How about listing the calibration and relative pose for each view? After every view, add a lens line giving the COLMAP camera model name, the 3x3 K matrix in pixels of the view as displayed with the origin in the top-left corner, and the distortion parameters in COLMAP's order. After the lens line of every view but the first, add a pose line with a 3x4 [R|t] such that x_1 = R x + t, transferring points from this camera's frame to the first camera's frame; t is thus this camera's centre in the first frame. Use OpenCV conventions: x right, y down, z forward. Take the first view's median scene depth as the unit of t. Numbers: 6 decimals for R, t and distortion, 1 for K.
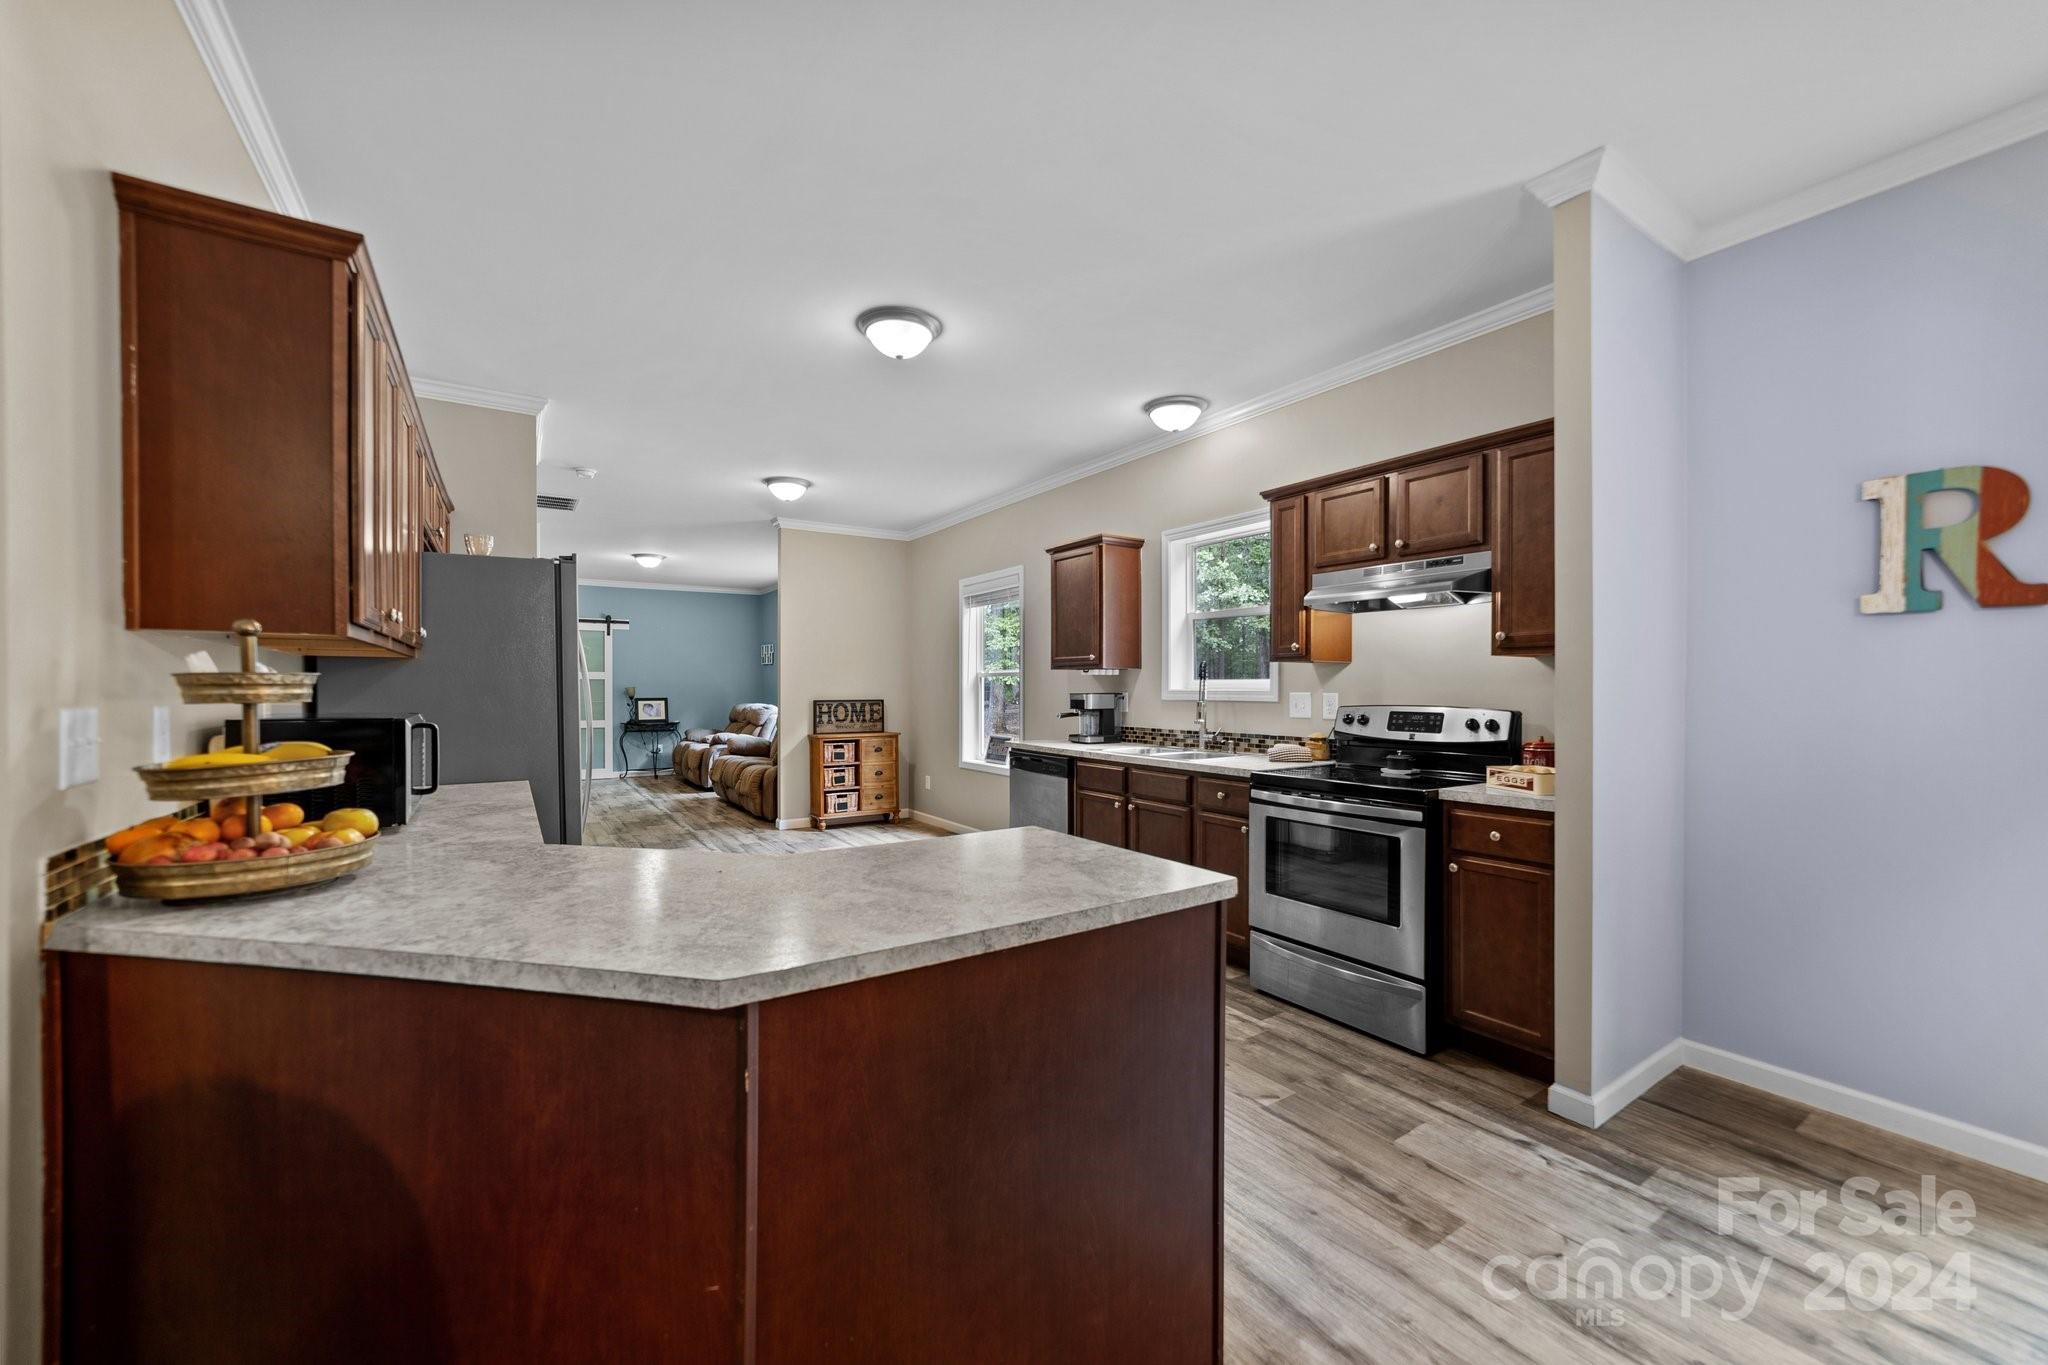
lens RADIAL K [[791.1, 0, 1023.7], [0, 791.1, 693.6], [0, 0, 1]] dist [-0.015320, 0.006880]
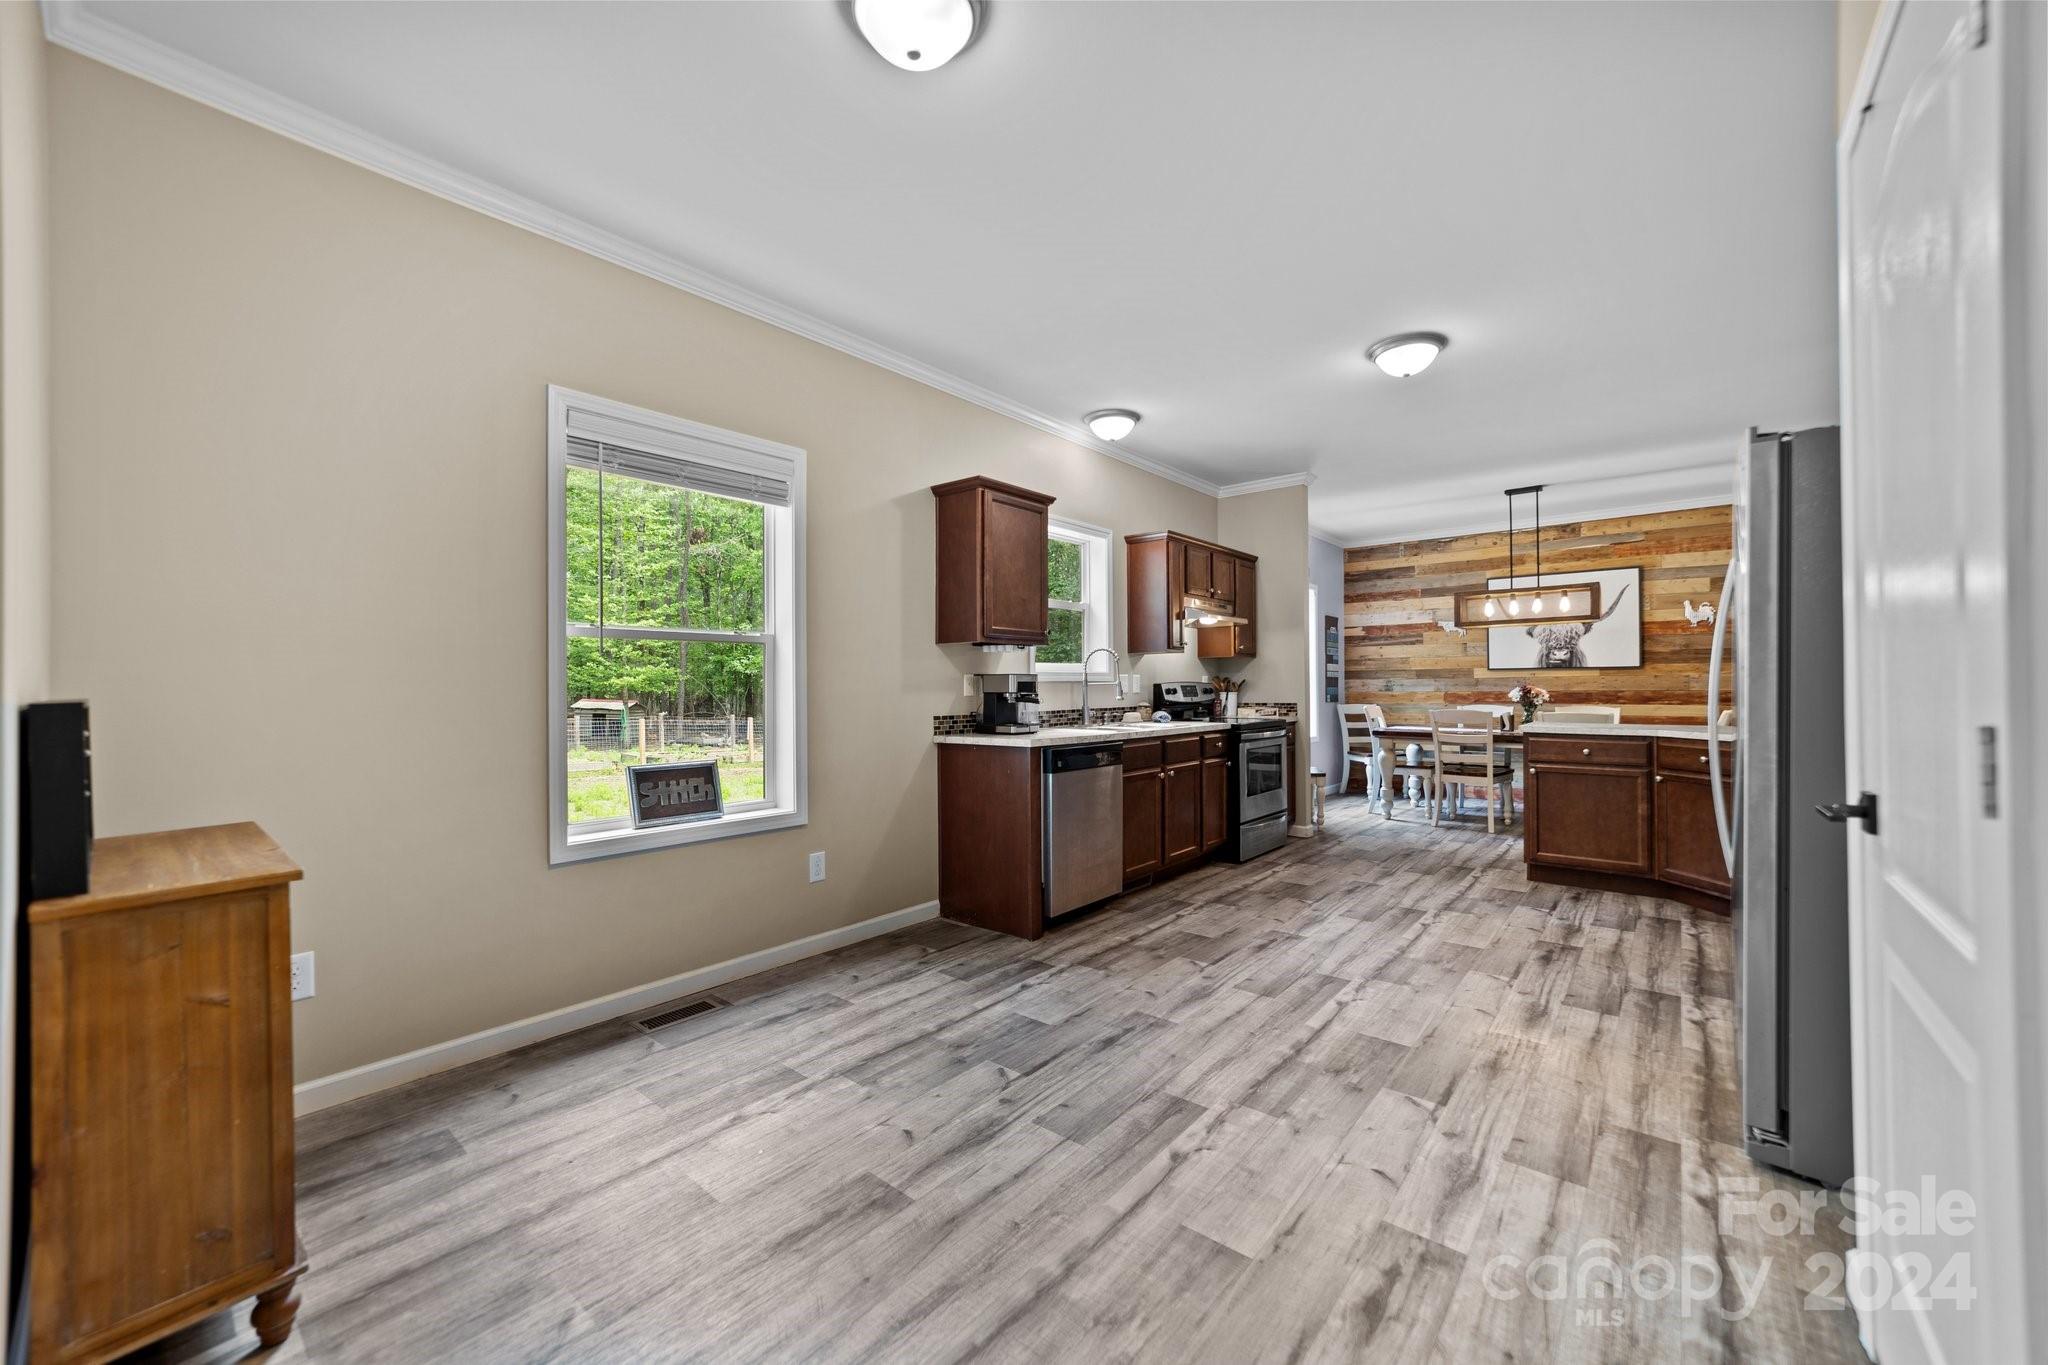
lens RADIAL K [[791.1, 0, 1032.3], [0, 791.1, 679.3], [0, 0, 1]] dist [-0.015320, 0.006880]
pose [[-0.295435, 0.009674, 0.955314, -0.749922], [0.012605, 0.999901, -0.006227, 0.011544], [-0.955280, 0.010202, -0.295528, 1.285265]]
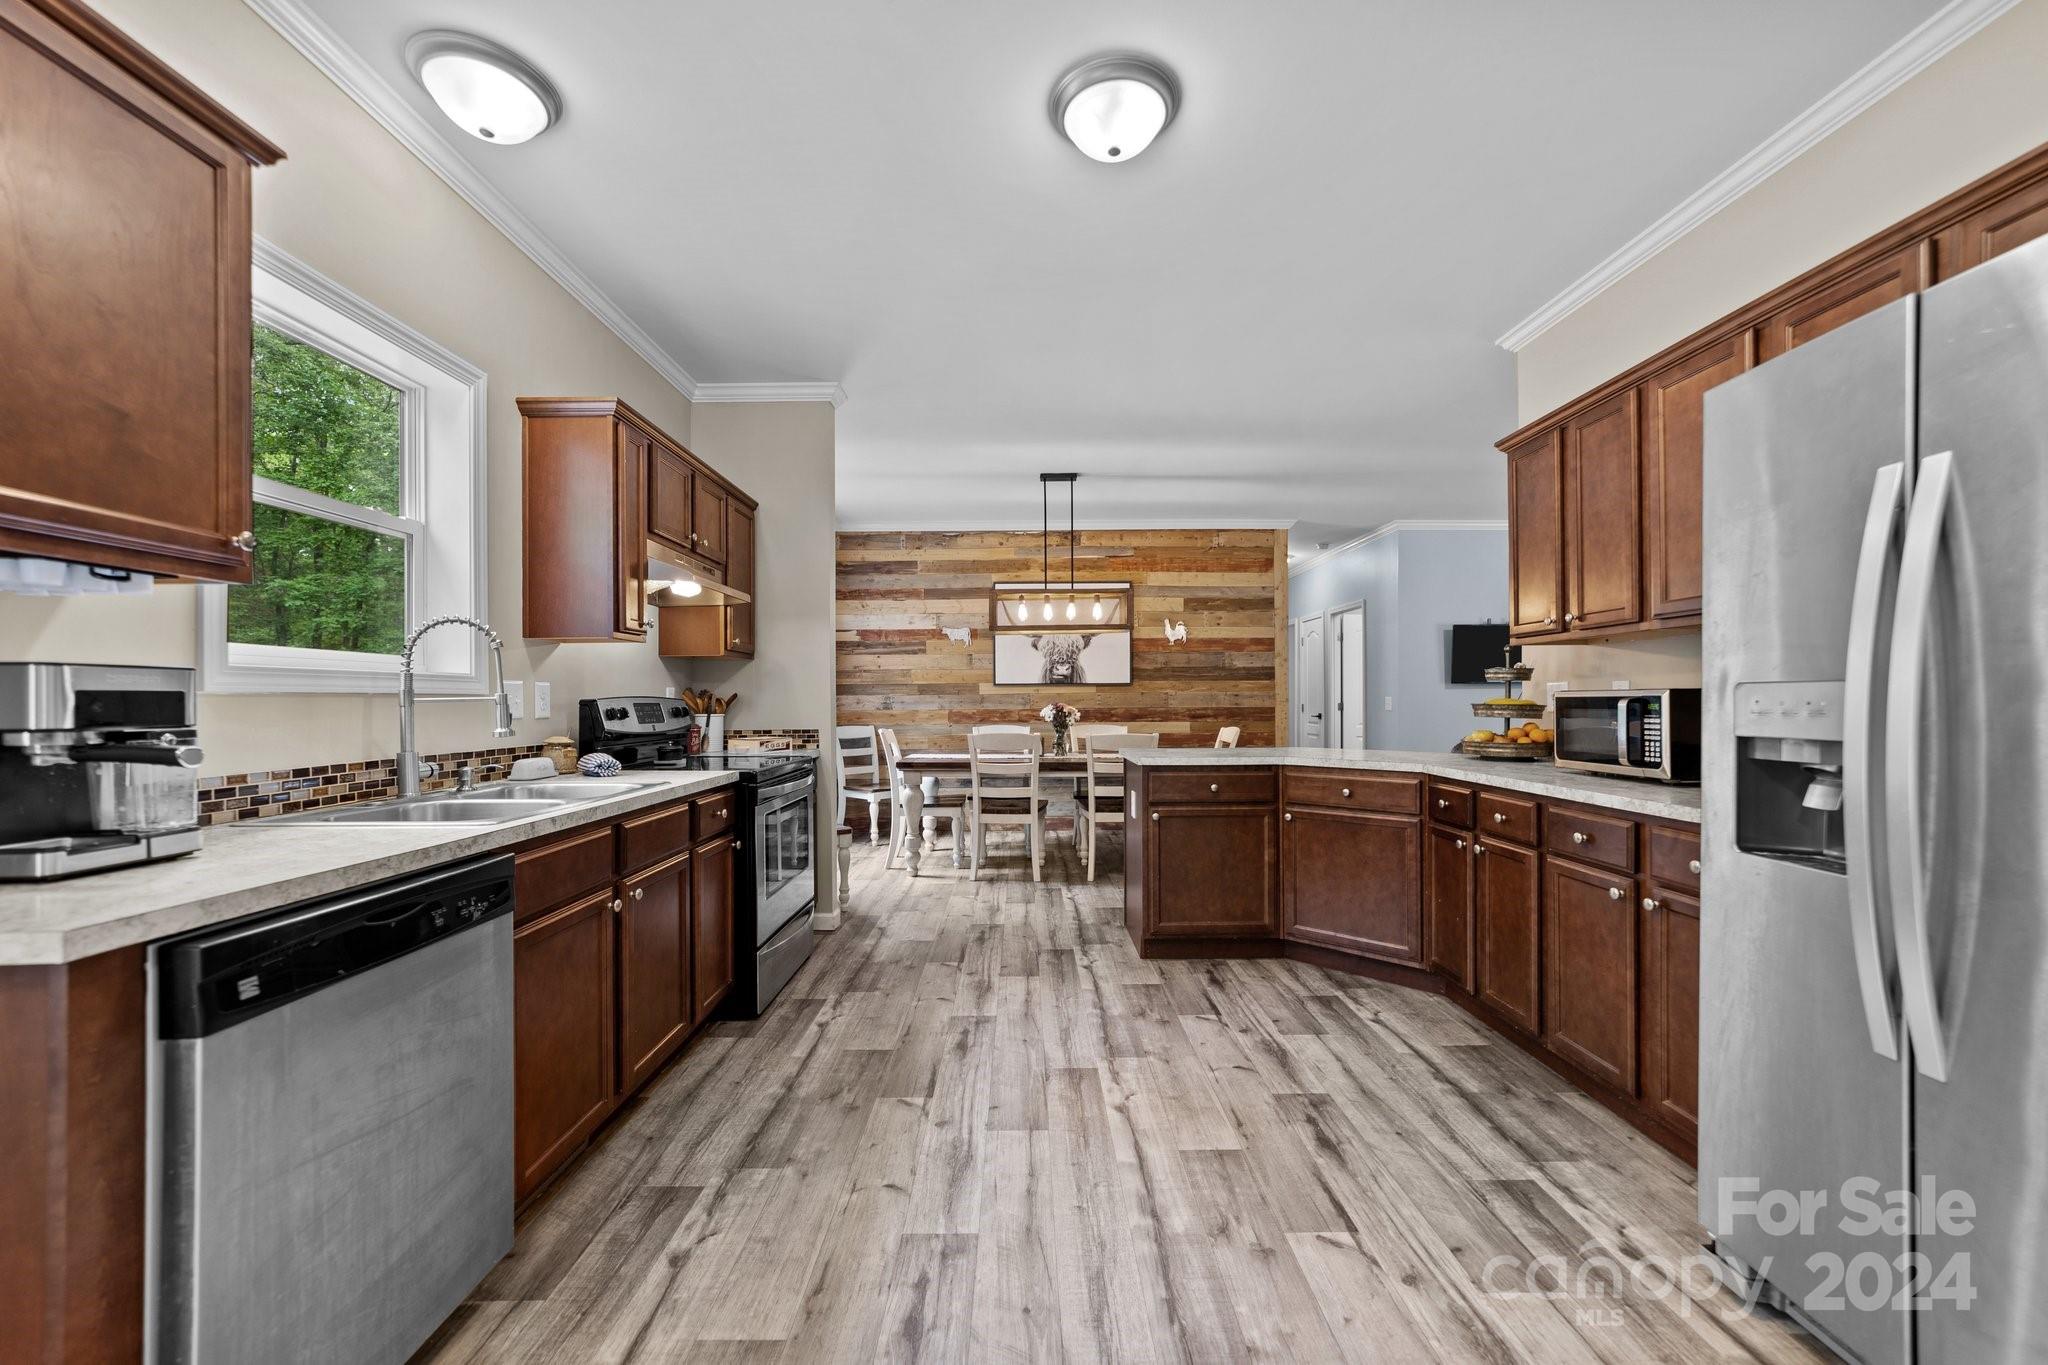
lens RADIAL K [[791.1, 0, 1024.9], [0, 791.1, 702.6], [0, 0, 1]] dist [-0.015320, 0.006880]
pose [[-0.839644, 0.002563, 0.543132, -0.302247], [0.009257, 0.999911, 0.009592, 0.012483], [-0.543059, 0.013081, -0.839593, 1.091576]]
